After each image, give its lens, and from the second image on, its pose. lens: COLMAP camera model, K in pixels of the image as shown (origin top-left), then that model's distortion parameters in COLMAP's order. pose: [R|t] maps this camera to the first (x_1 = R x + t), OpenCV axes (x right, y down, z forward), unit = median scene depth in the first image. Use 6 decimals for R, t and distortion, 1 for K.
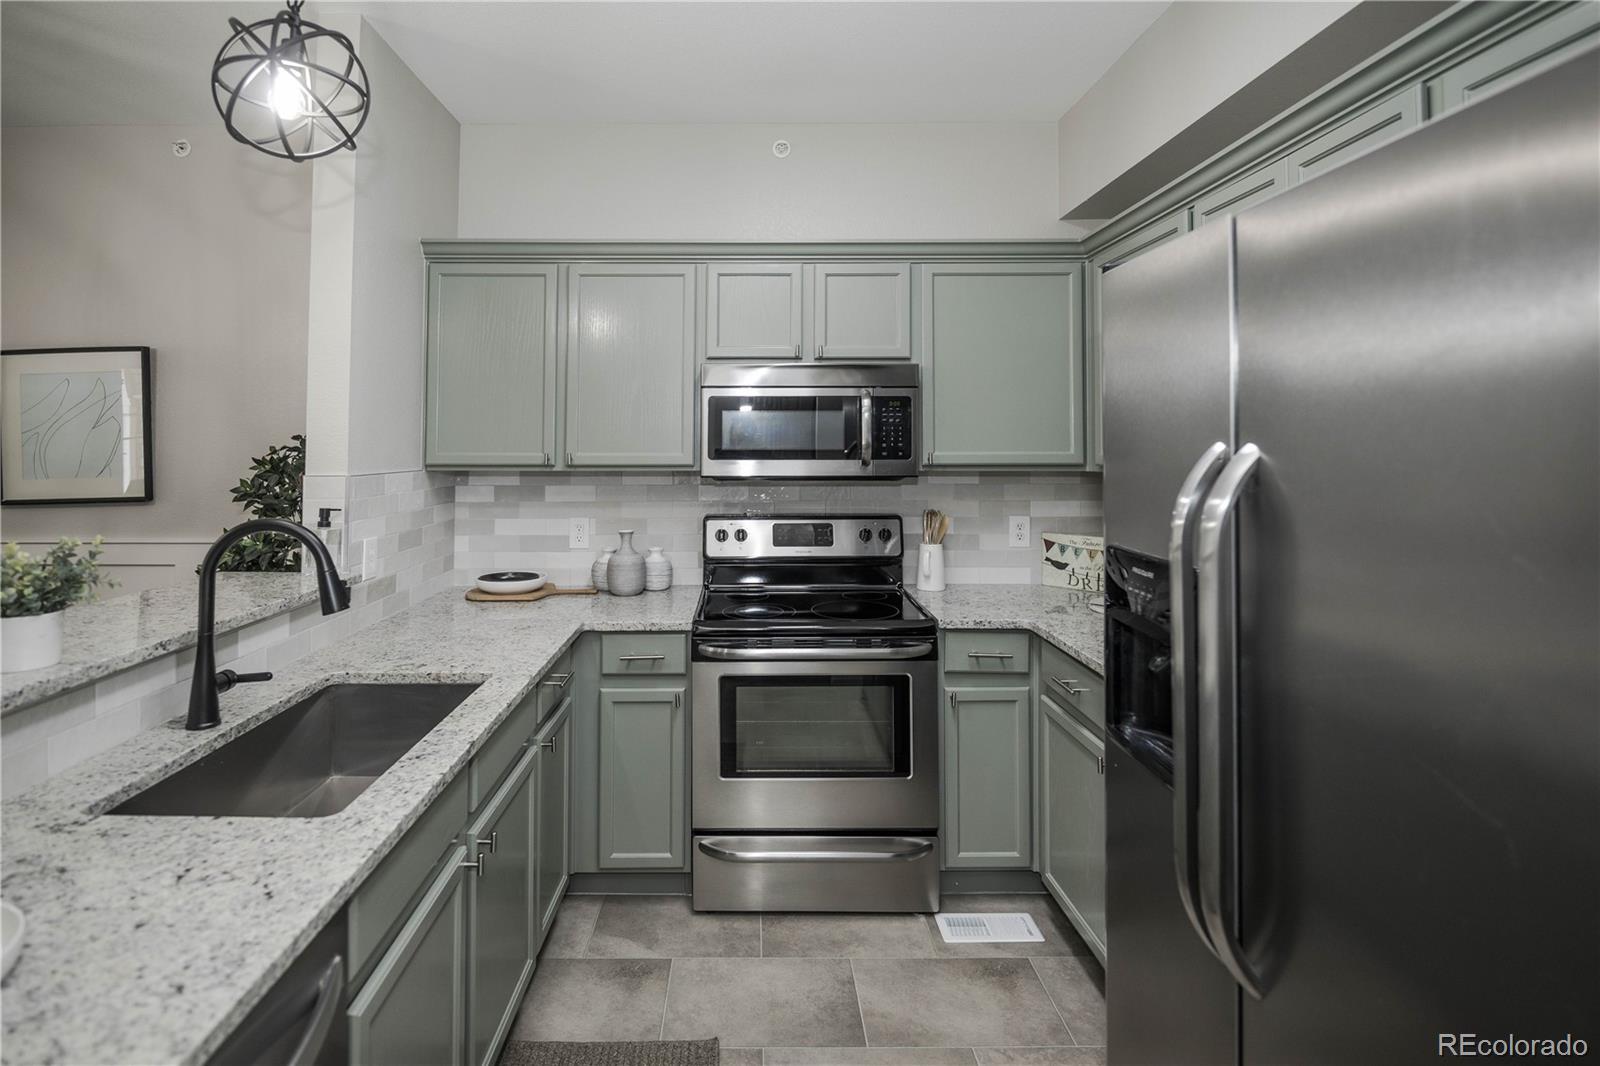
lens RADIAL K [[772.7, 0, 745.6], [0, 772.7, 422.1], [0, 0, 1]] dist [0.000911, -0.007611]
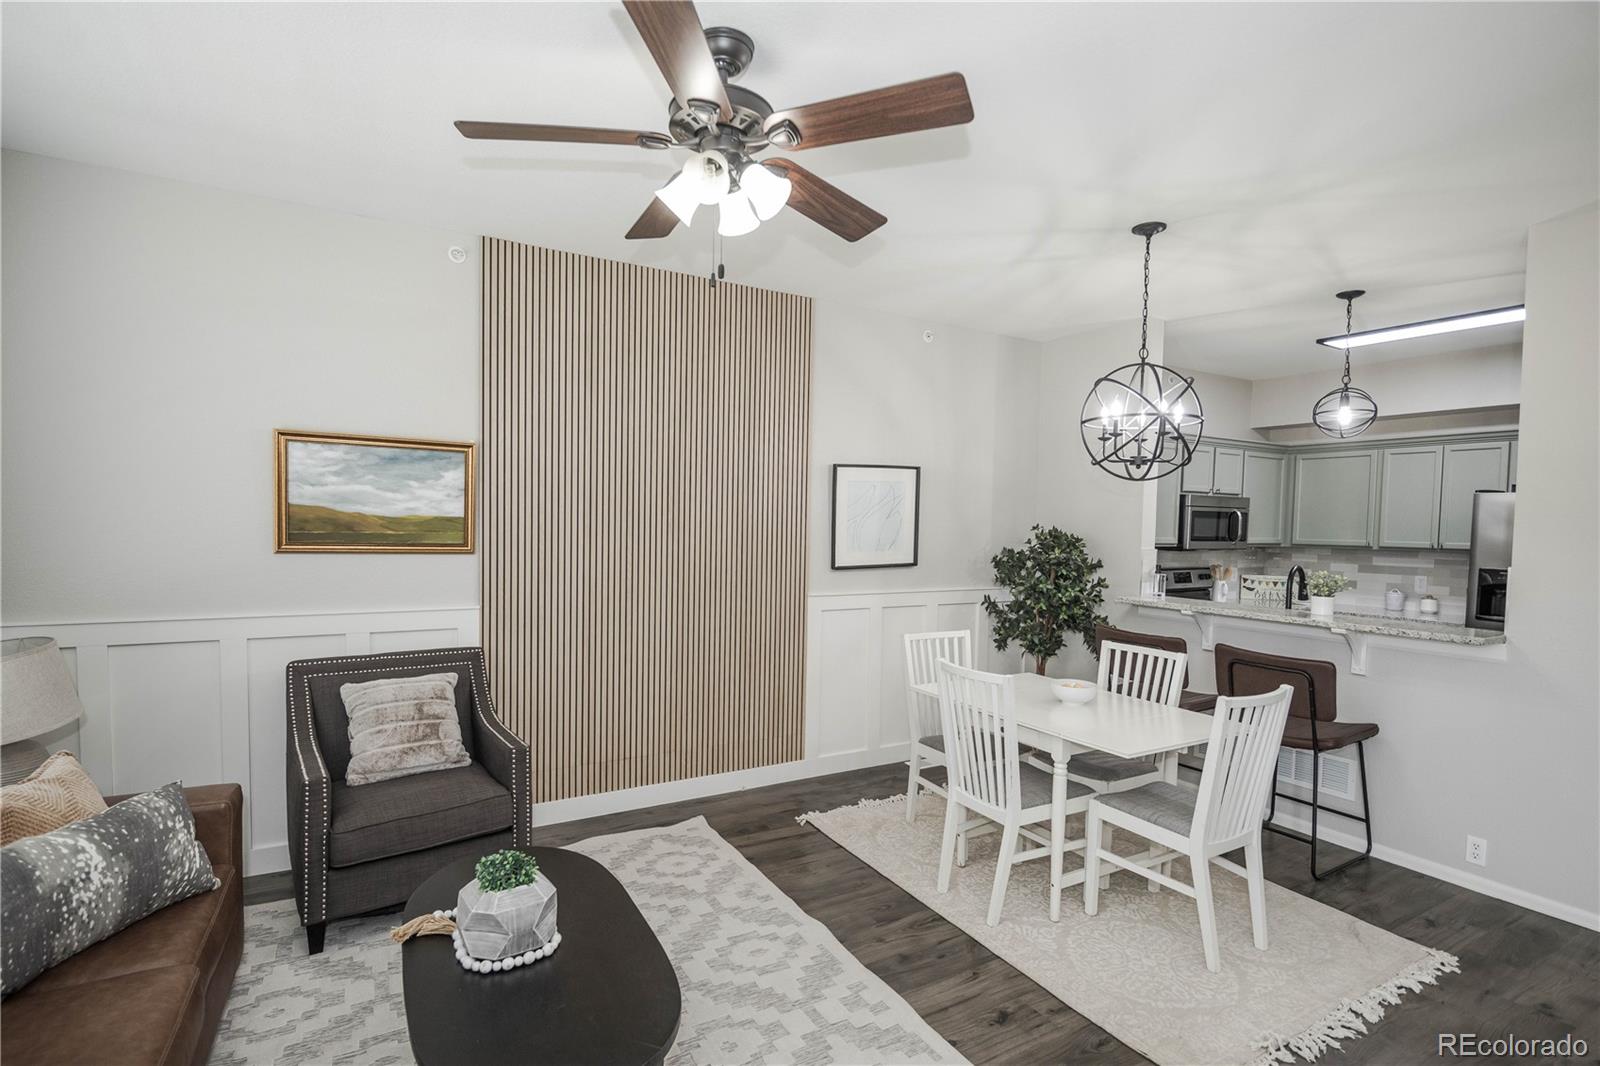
lens RADIAL K [[772.7, 0, 789.7], [0, 772.7, 558.2], [0, 0, 1]] dist [0.000911, -0.007611]
pose [[0.867061, -0.007877, 0.498140, -1.995345], [-0.033397, 0.996707, 0.073891, -0.022508], [-0.497081, -0.080704, 0.863943, -0.259146]]
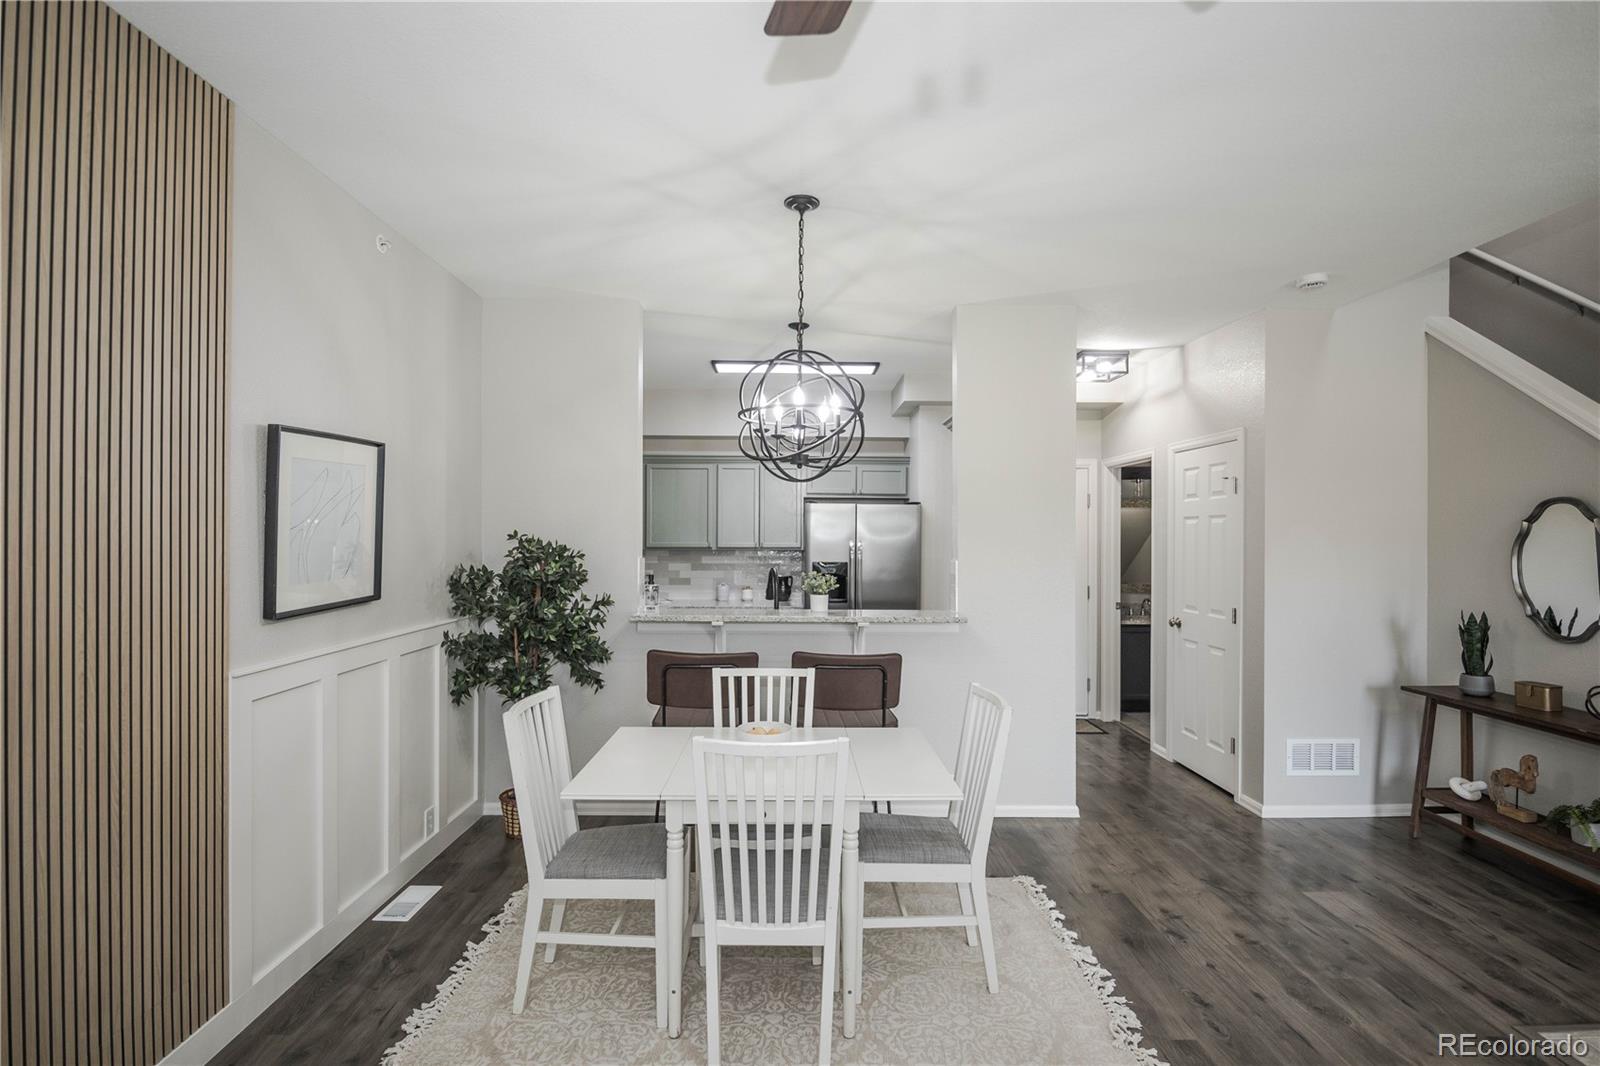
lens RADIAL K [[772.7, 0, 804.5], [0, 772.7, 532.9], [0, 0, 1]] dist [0.000911, -0.007611]
pose [[-0.018587, 0.002920, 0.999823, -1.989710], [-0.034307, 0.999405, -0.003557, 0.002535], [-0.999238, -0.034367, -0.018476, 0.531794]]
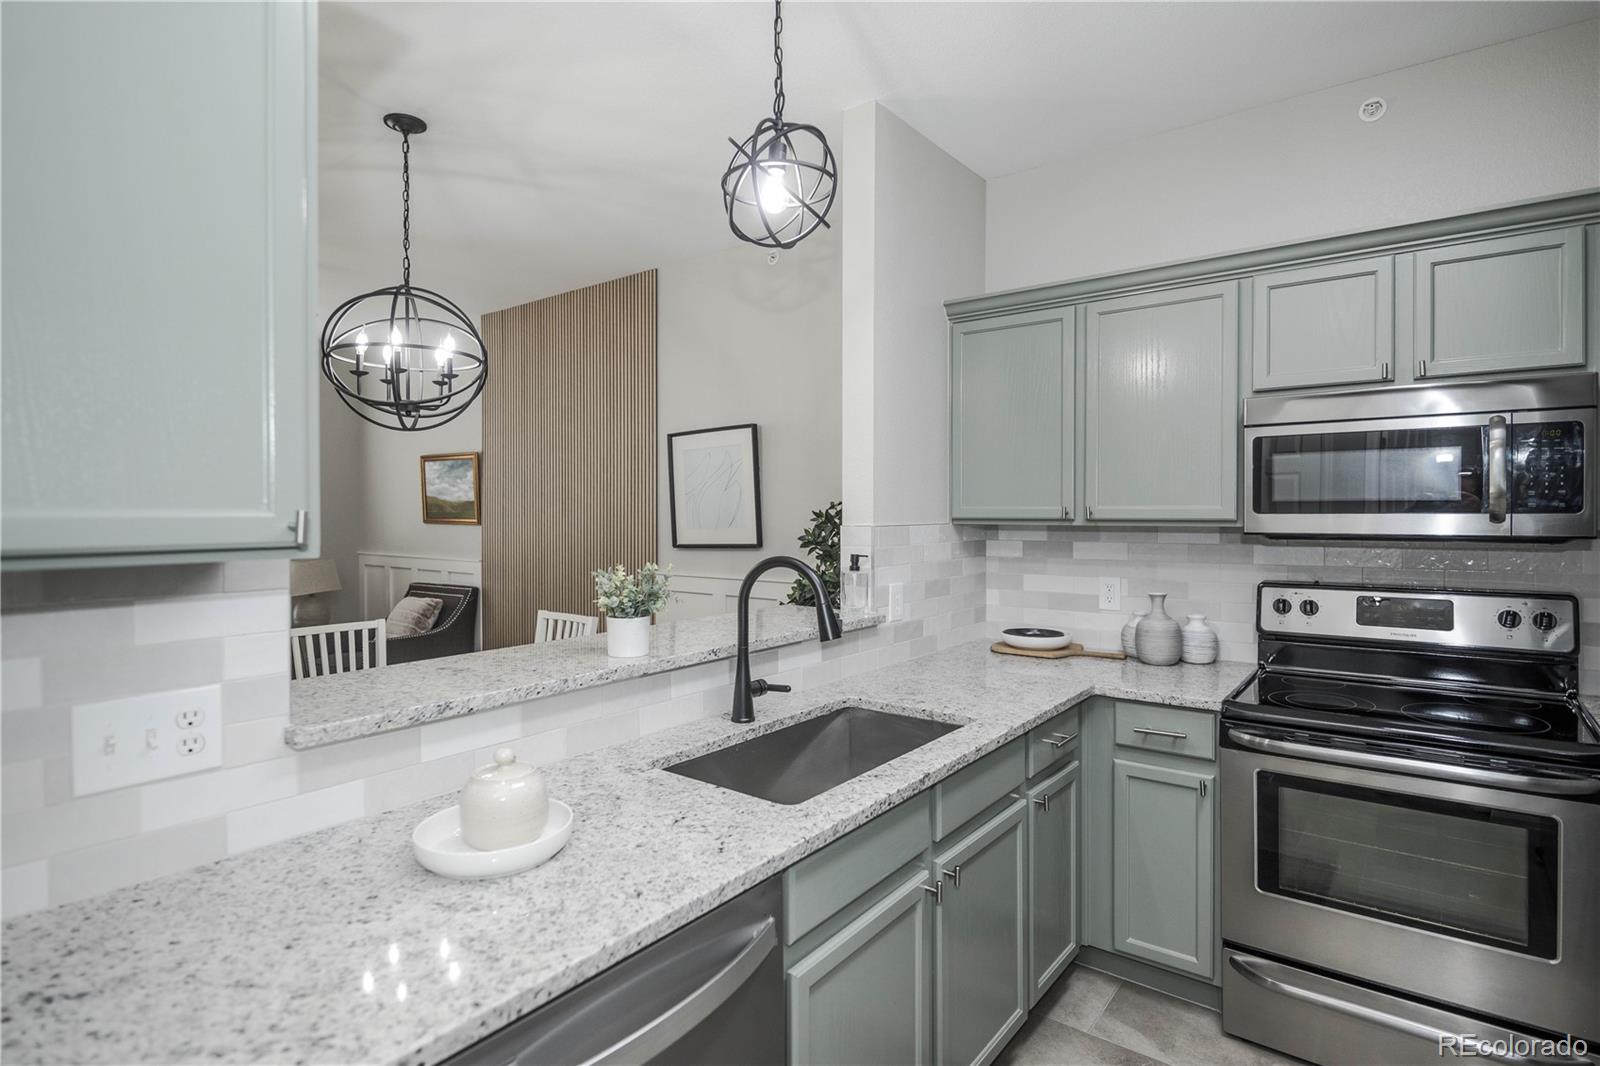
lens RADIAL K [[798.1, 0, 819.0], [0, 798.1, 510.1], [0, 0, 1]] dist [-0.003676, -0.004547]
pose [[0.798756, -0.001920, -0.601652, 0.094290], [0.022066, 0.999416, 0.026105, 0.012015], [0.601250, -0.034127, 0.798332, 0.029127]]
